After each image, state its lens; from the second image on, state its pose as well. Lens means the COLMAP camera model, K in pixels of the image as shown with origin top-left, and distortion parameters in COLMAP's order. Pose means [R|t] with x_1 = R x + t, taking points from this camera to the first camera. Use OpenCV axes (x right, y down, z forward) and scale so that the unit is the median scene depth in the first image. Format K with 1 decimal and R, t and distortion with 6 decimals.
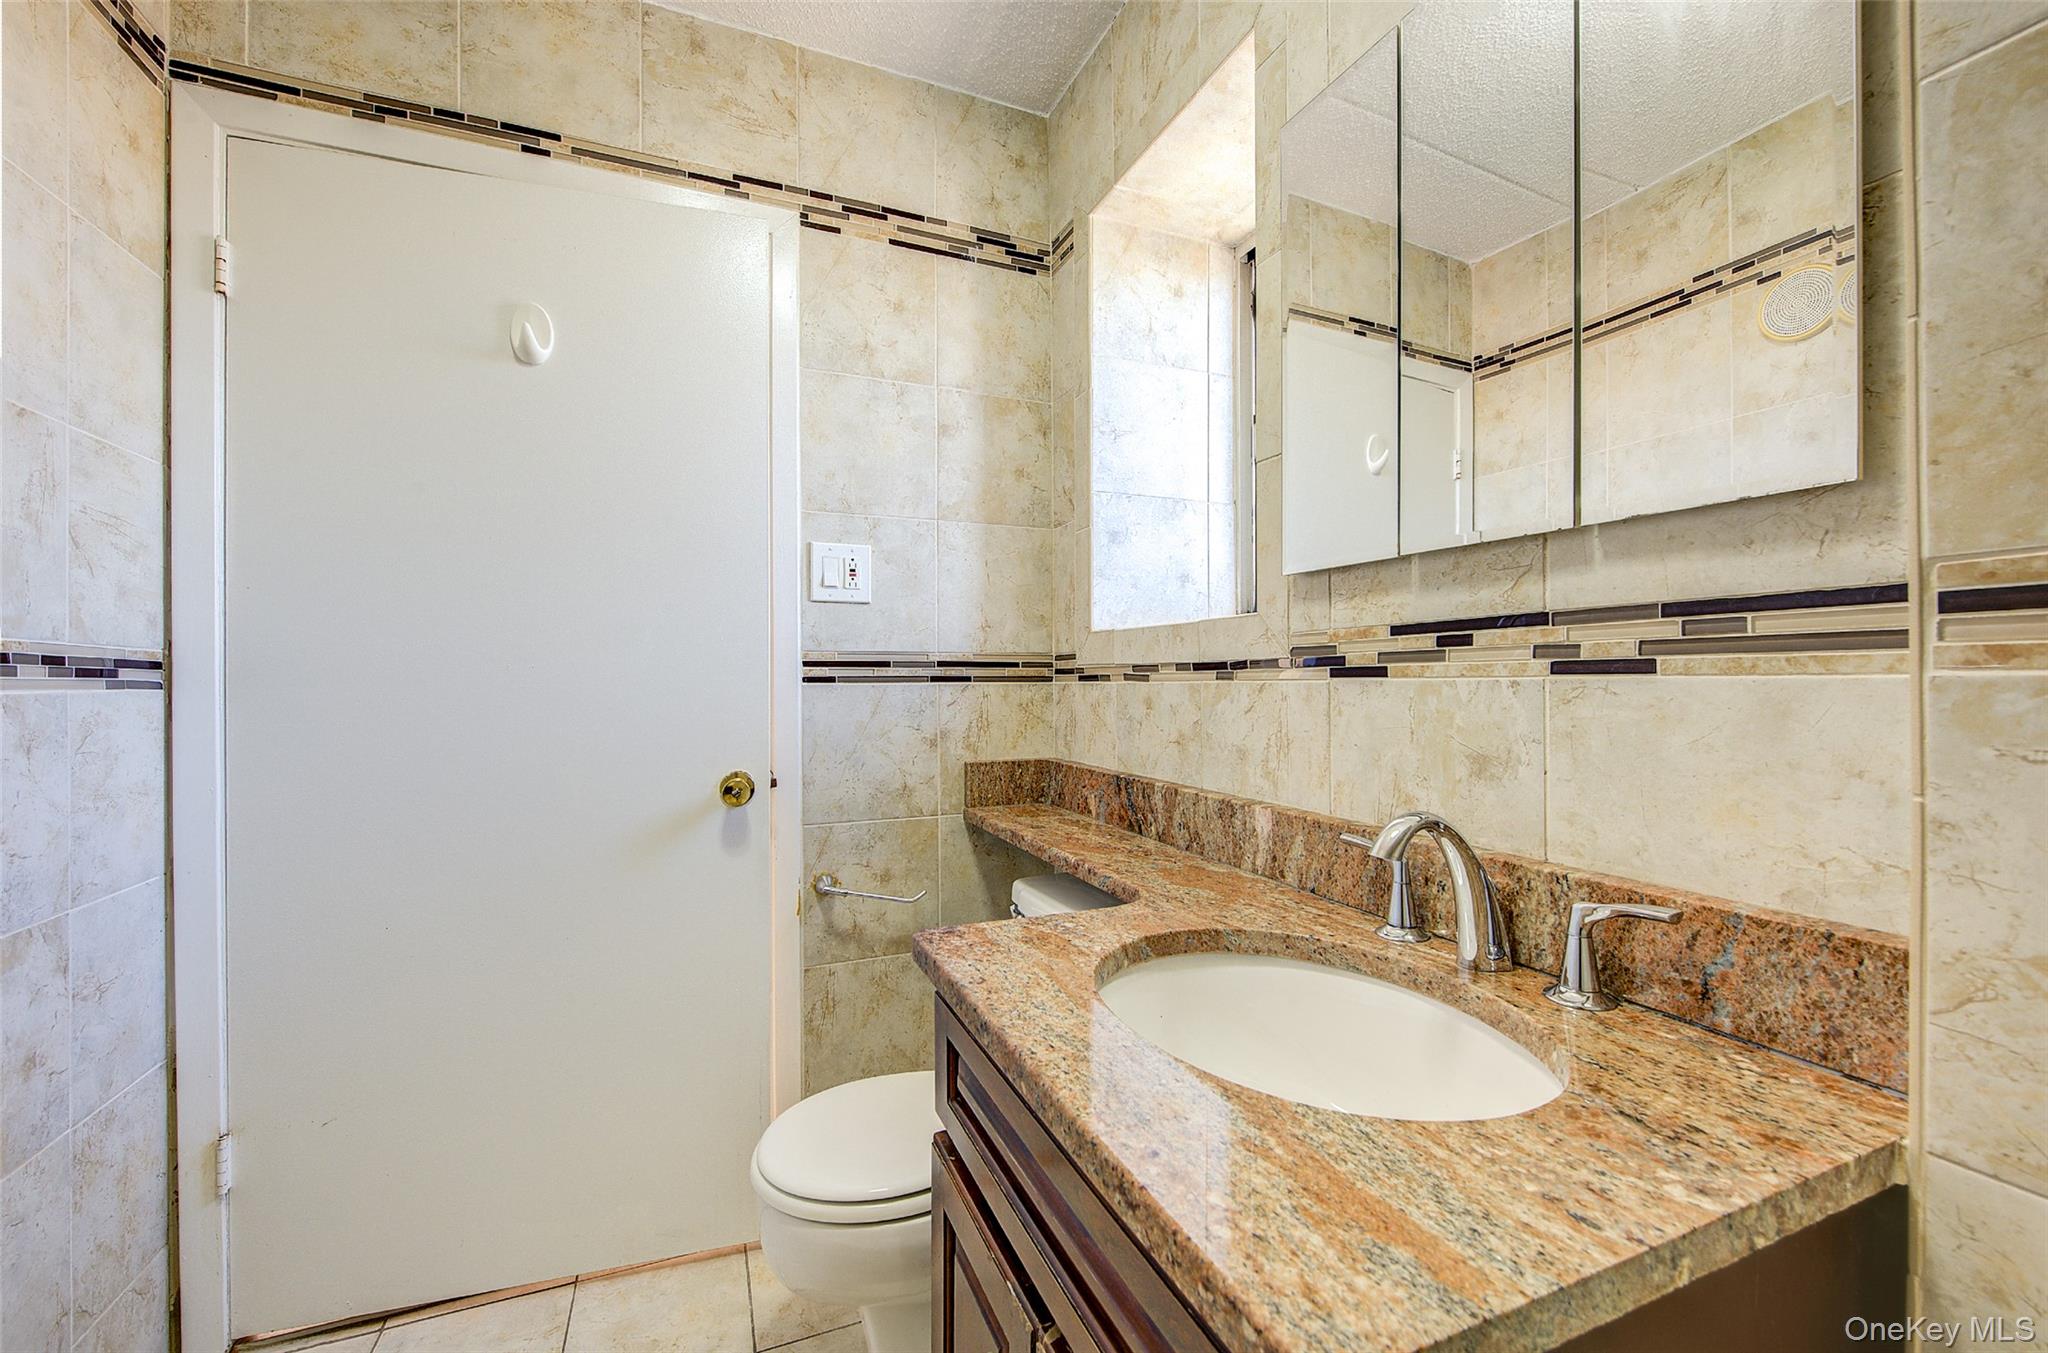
lens RADIAL K [[792.6, 0, 1024.0], [0, 792.6, 676.5], [0, 0, 1]] dist [-0.000158, -0.000020]
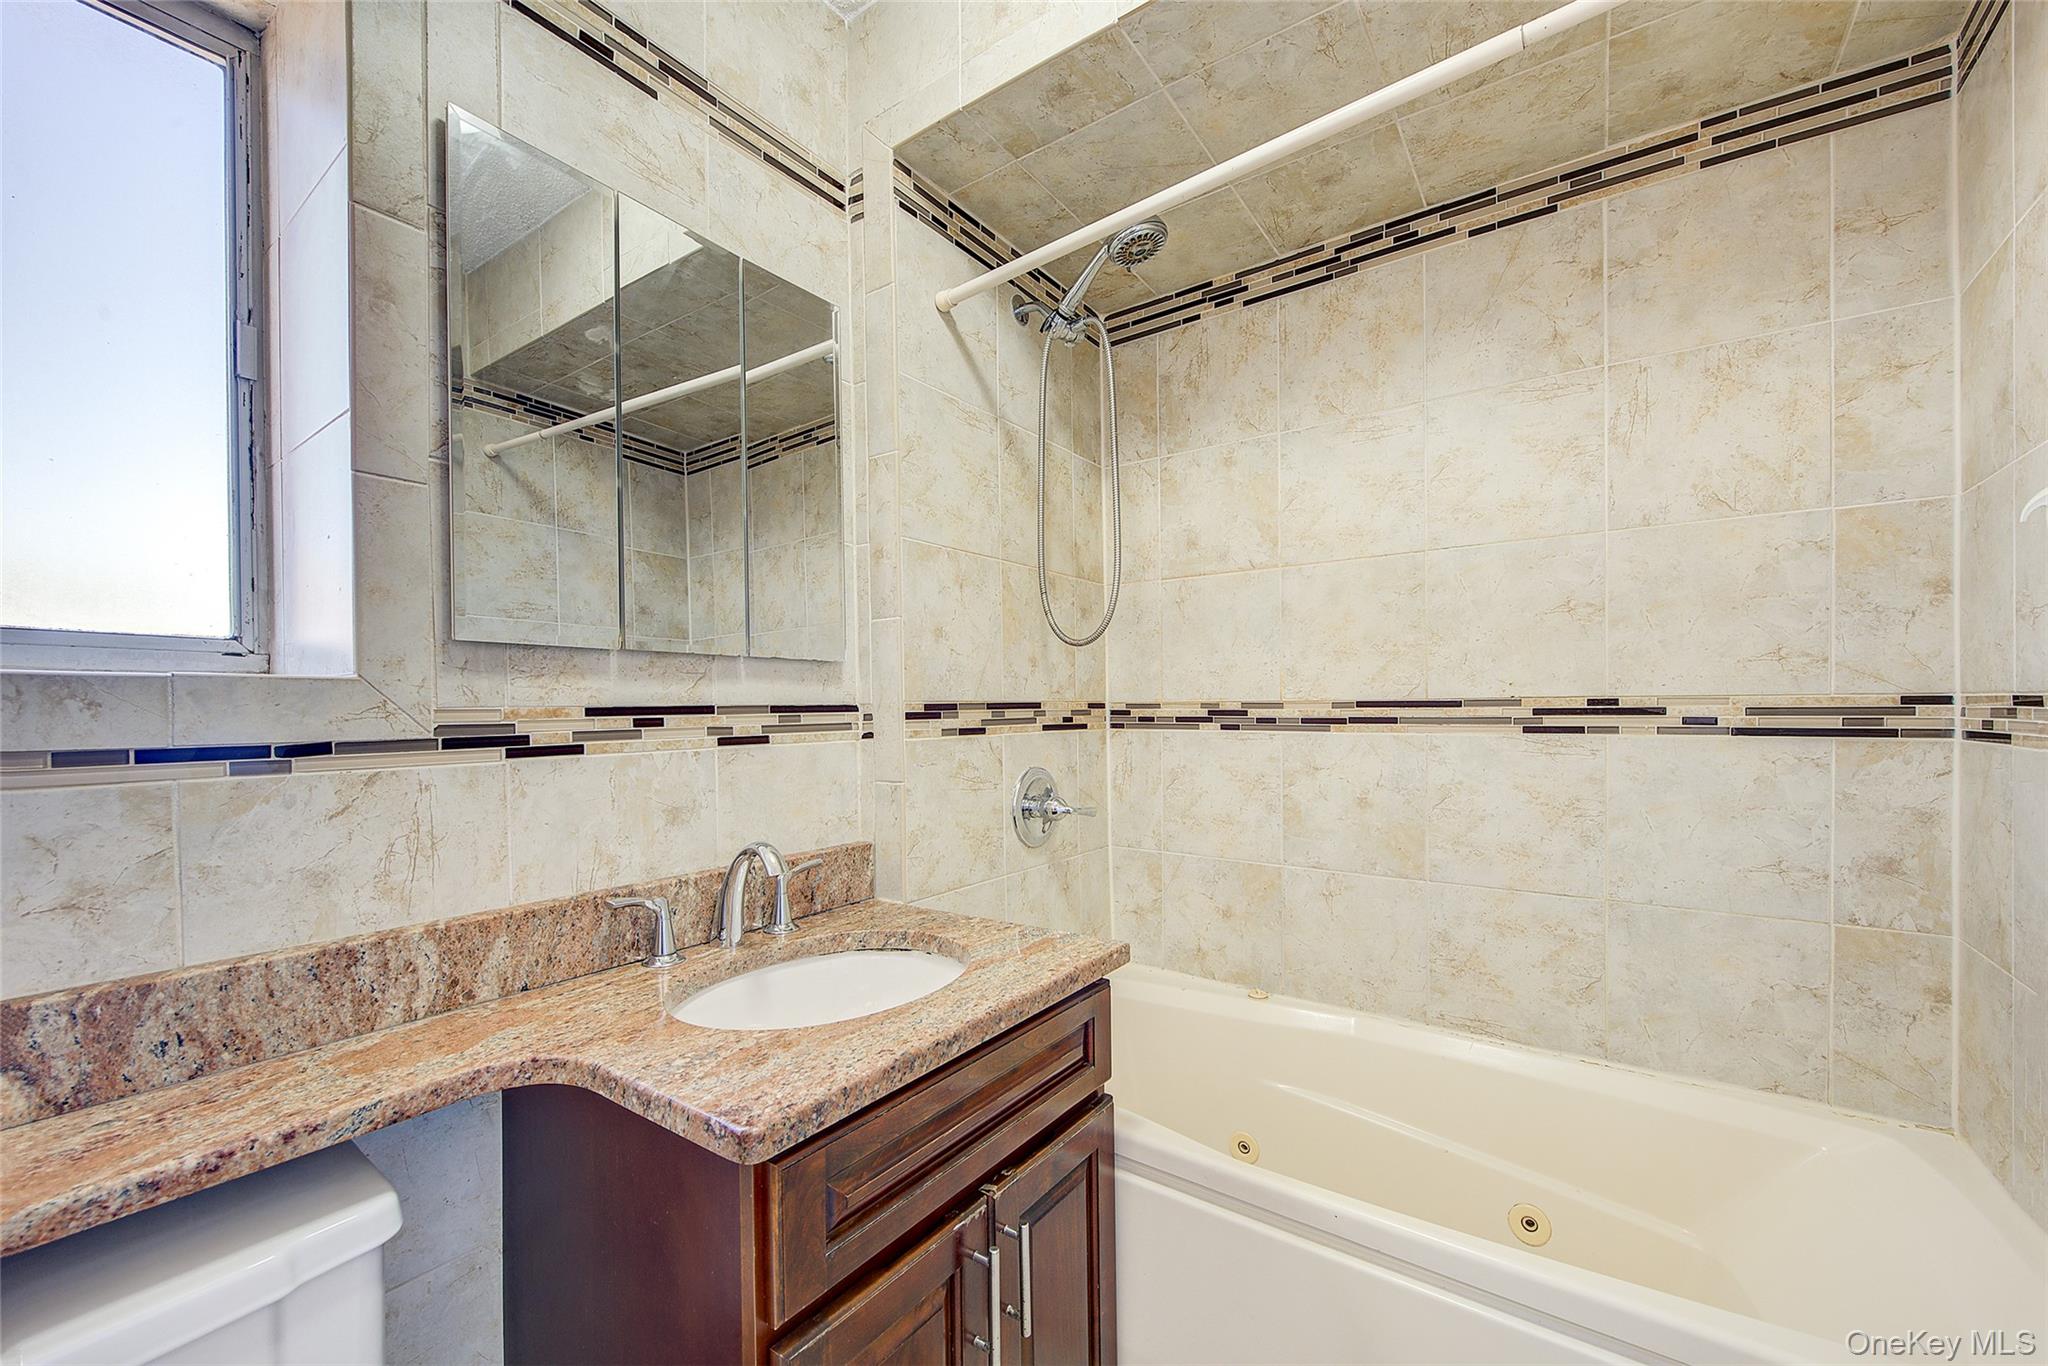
lens RADIAL K [[828.7, 0, 1028.0], [0, 828.7, 718.6], [0, 0, 1]] dist [-0.000829, -0.000195]
pose [[-0.524109, 0.004156, 0.851641, -0.837170], [0.015921, 0.999861, 0.004918, -0.044417], [-0.851502, 0.016136, -0.524103, 1.084117]]
